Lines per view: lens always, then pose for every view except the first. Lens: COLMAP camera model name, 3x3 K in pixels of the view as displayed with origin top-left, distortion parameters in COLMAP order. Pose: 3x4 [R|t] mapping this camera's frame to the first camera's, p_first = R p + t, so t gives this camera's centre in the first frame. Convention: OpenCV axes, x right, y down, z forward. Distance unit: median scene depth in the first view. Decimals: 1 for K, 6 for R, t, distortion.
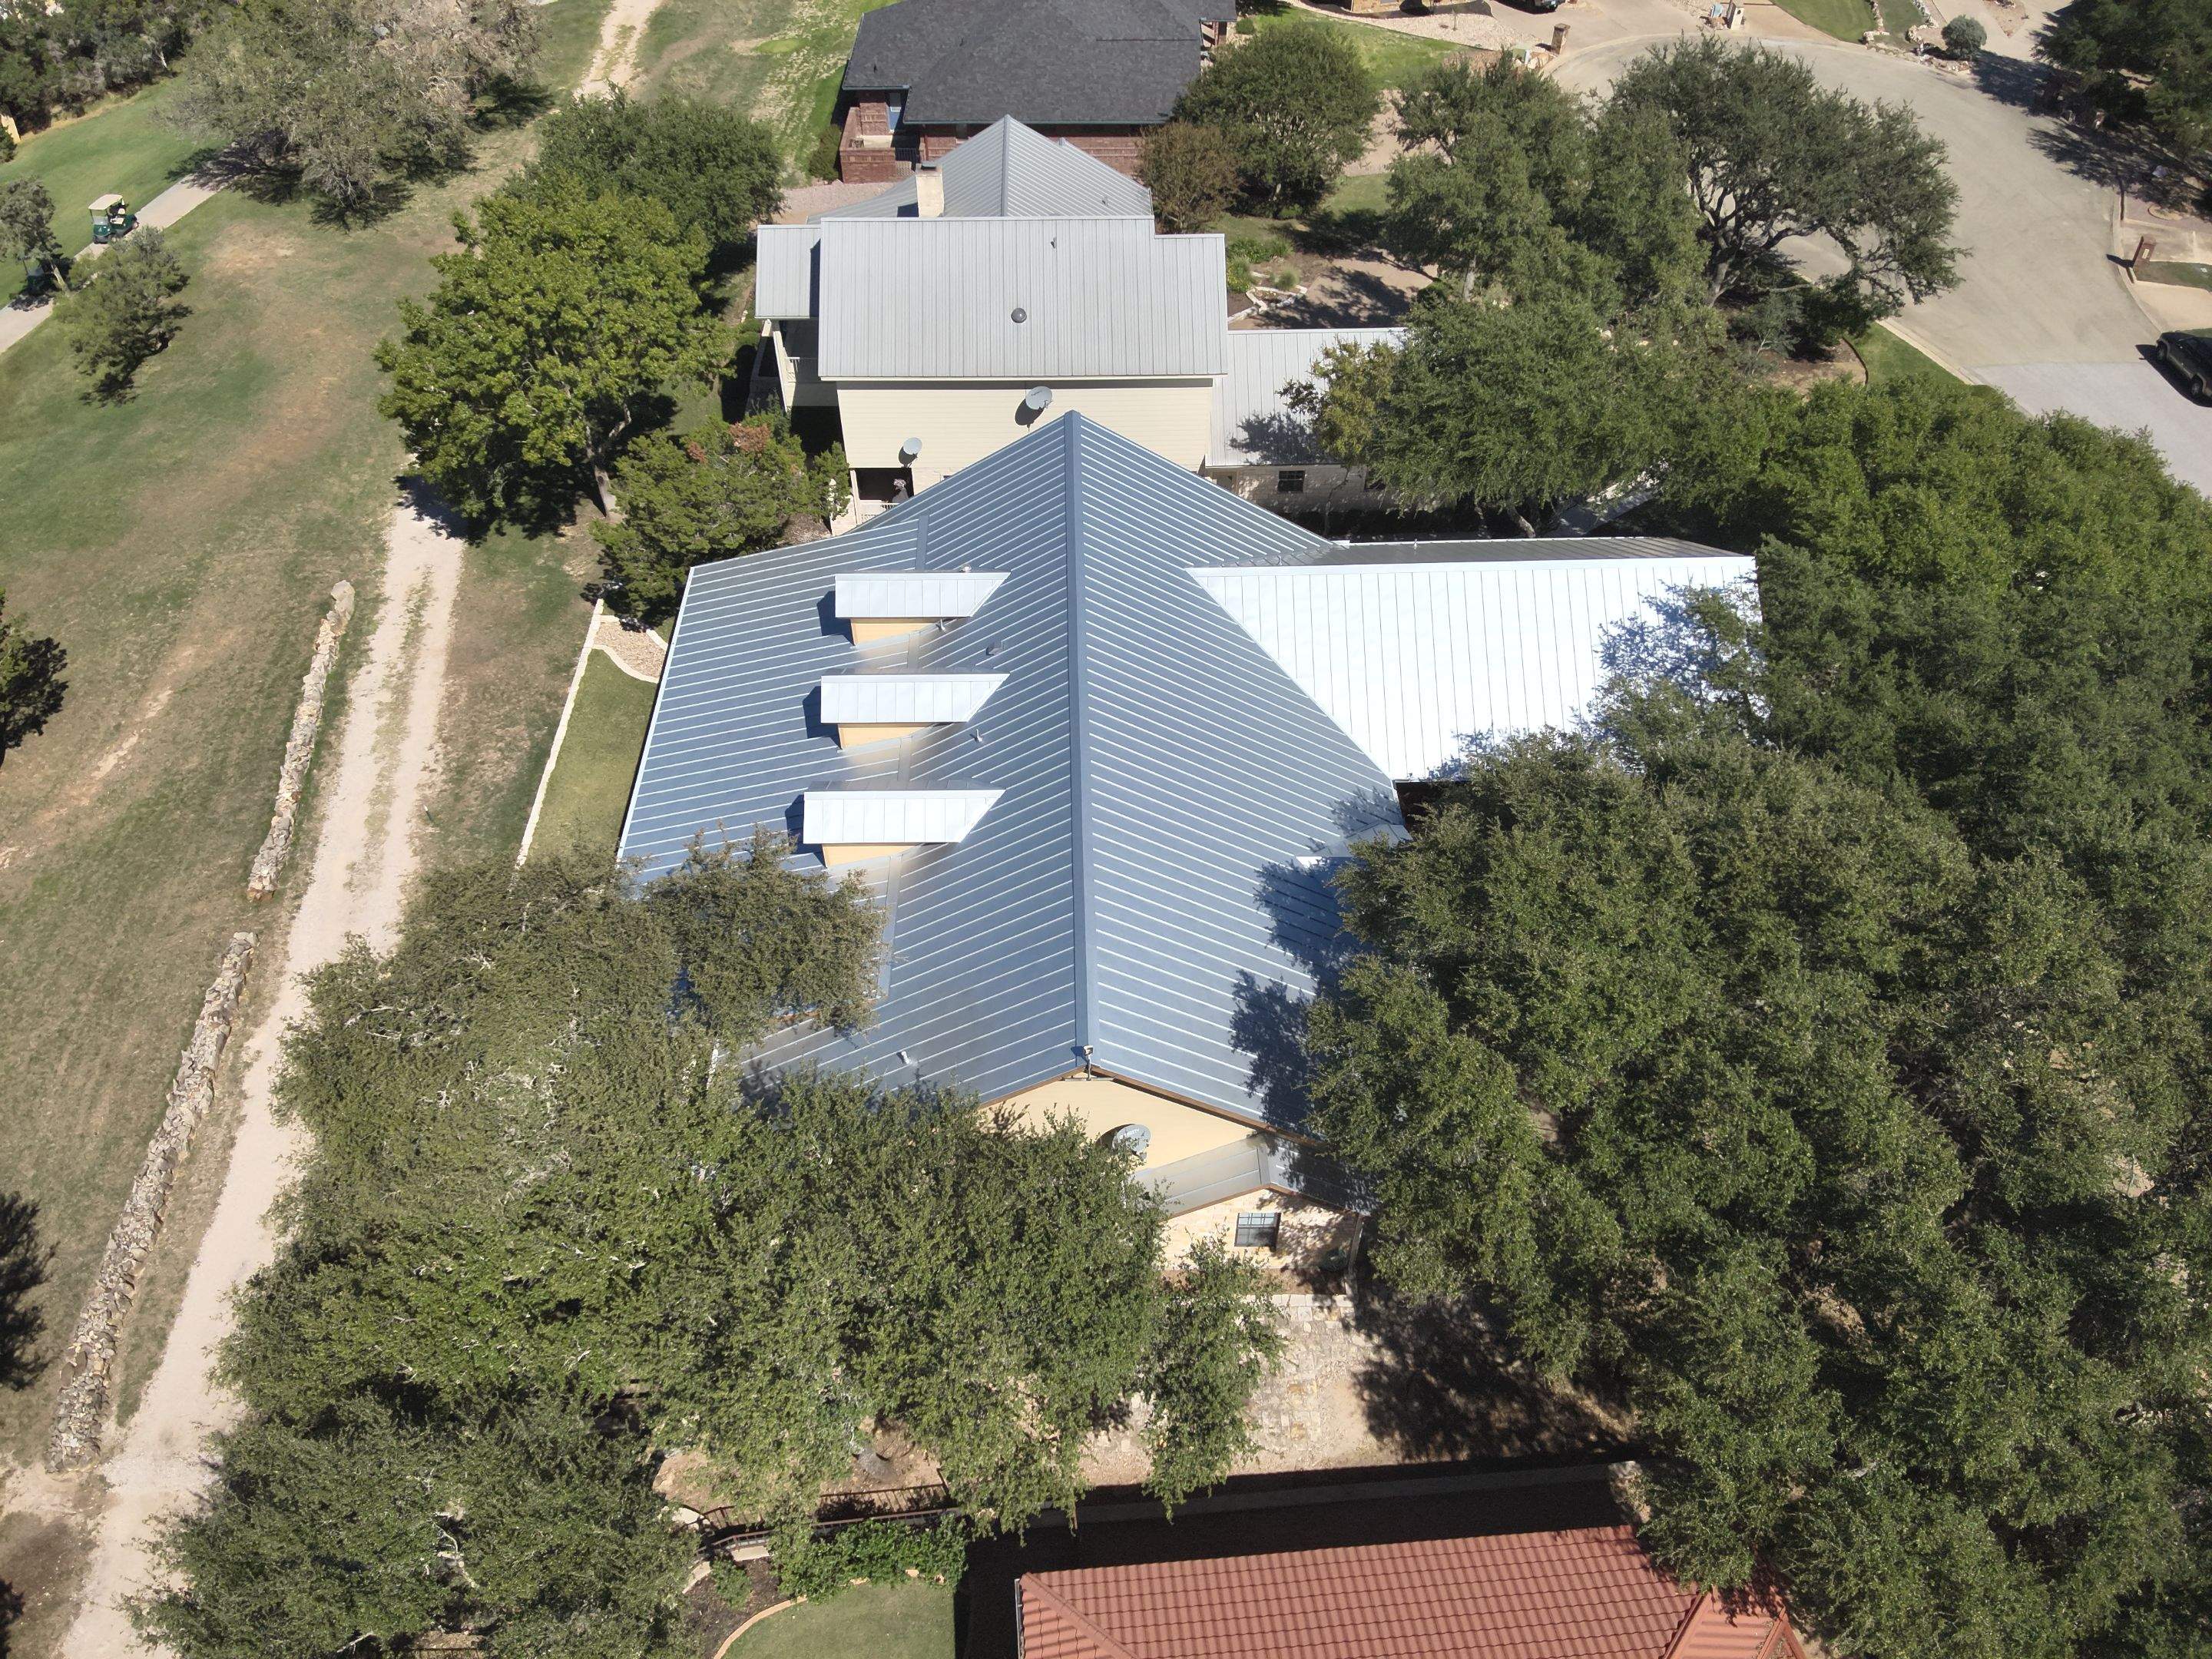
lens RADIAL K [[1600.9, 0, 1100.4], [0, 1600.9, 832.2], [0, 0, 1]] dist [0.064990, -0.146704]
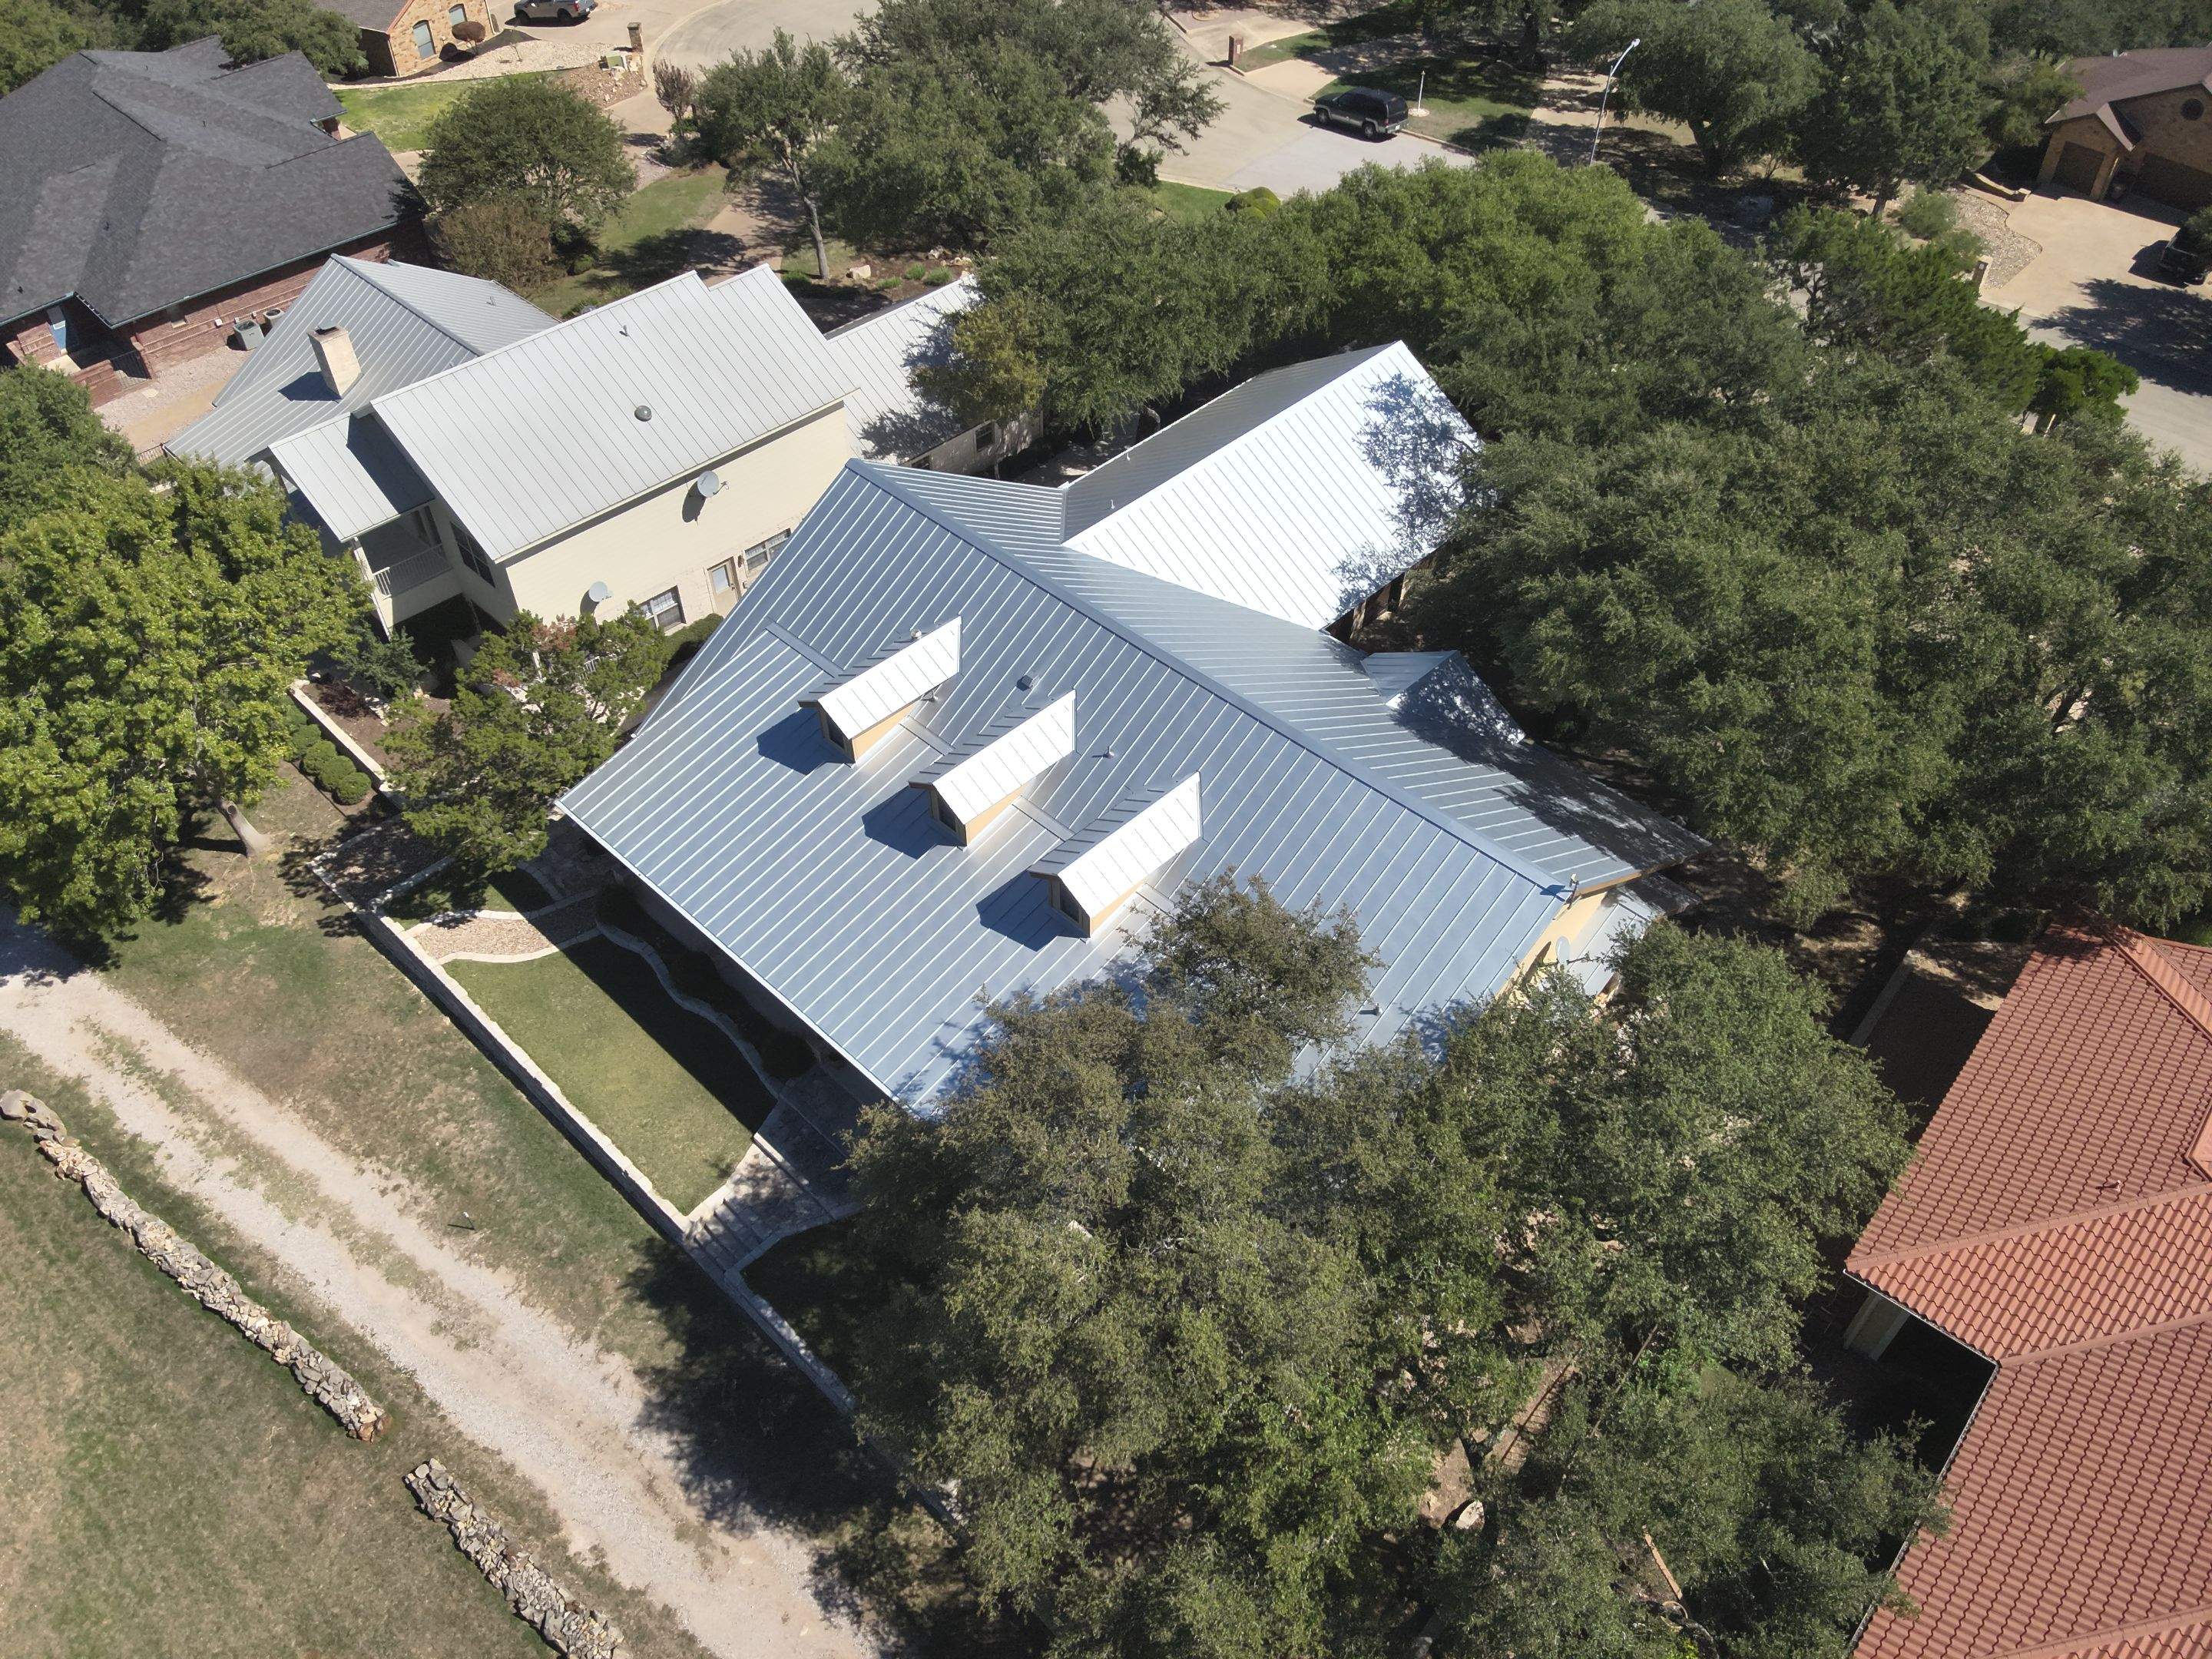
lens RADIAL K [[1600.9, 0, 1095.9], [0, 1600.9, 842.6], [0, 0, 1]] dist [0.064990, -0.146704]
pose [[0.715849, -0.499817, 0.487589, -0.409001], [0.499315, 0.854552, 0.142917, -0.108363], [-0.488103, 0.141154, 0.861296, 0.114143]]
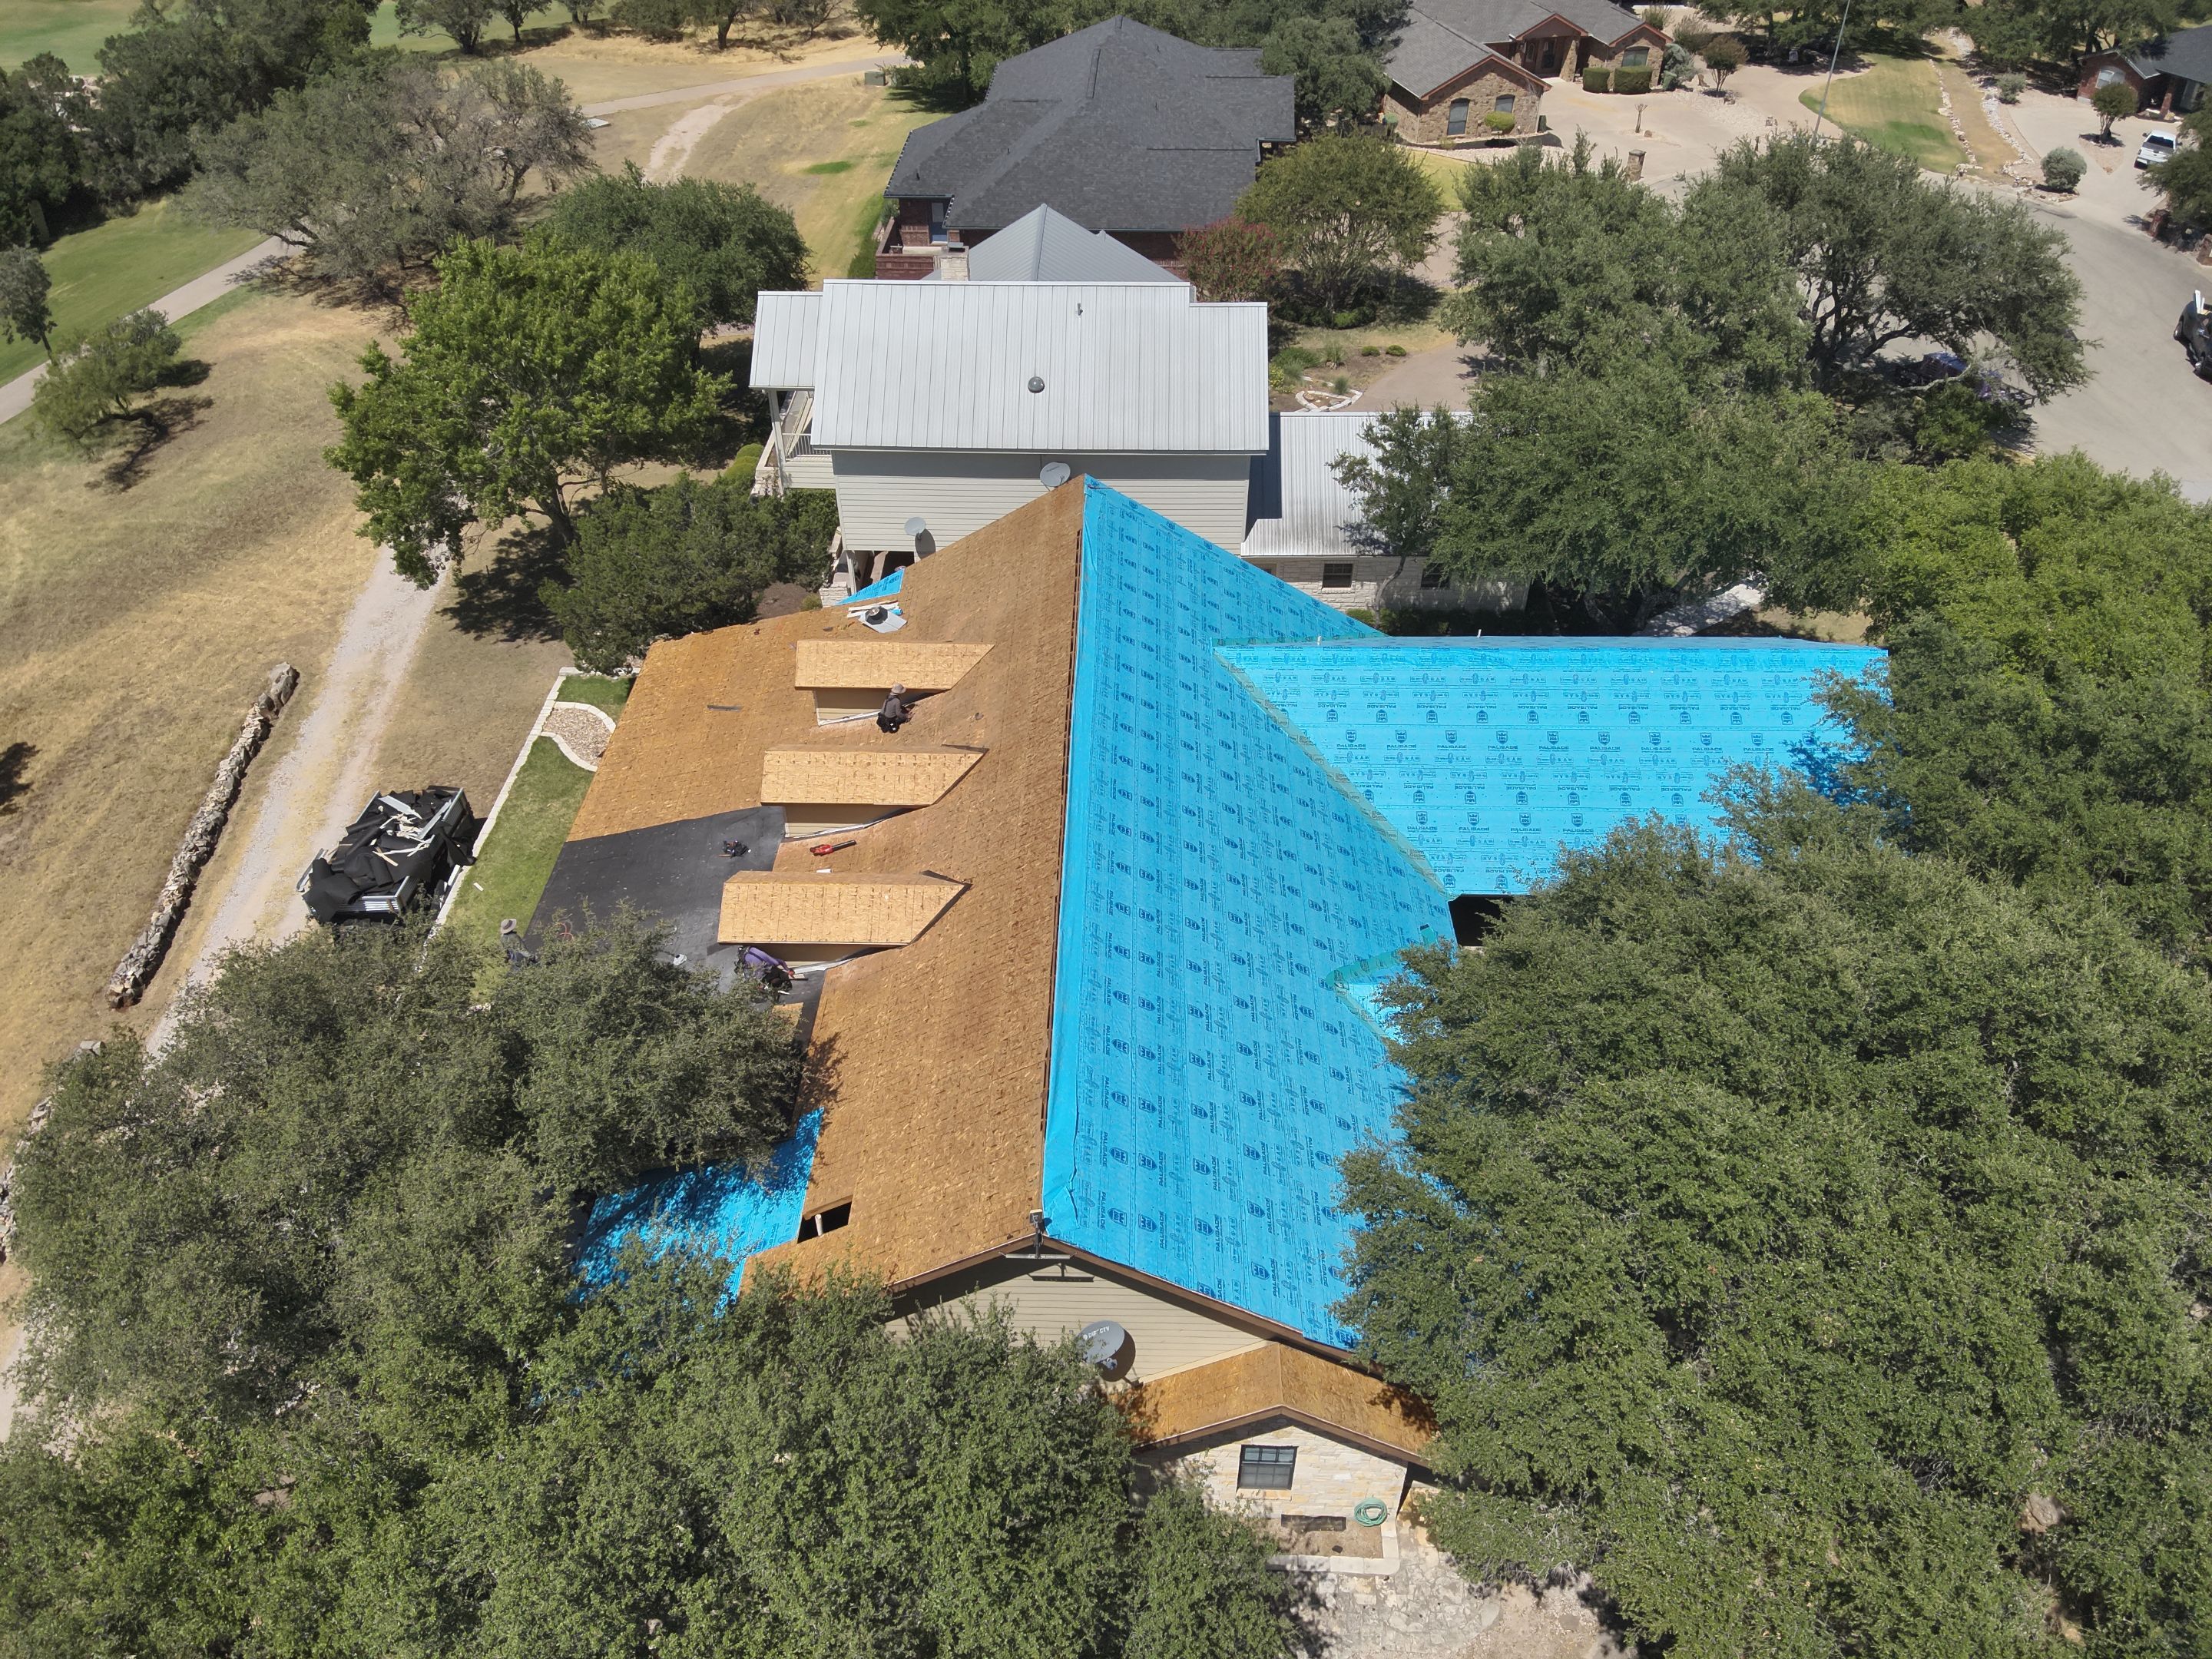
lens RADIAL K [[1600.9, 0, 1098.8], [0, 1600.9, 824.8], [0, 0, 1]] dist [0.064990, -0.146704]
pose [[0.998904, 0.027193, -0.038102, 0.022974], [-0.031178, 0.993637, -0.108231, 0.018706], [0.034917, 0.109300, 0.993395, 0.128615]]
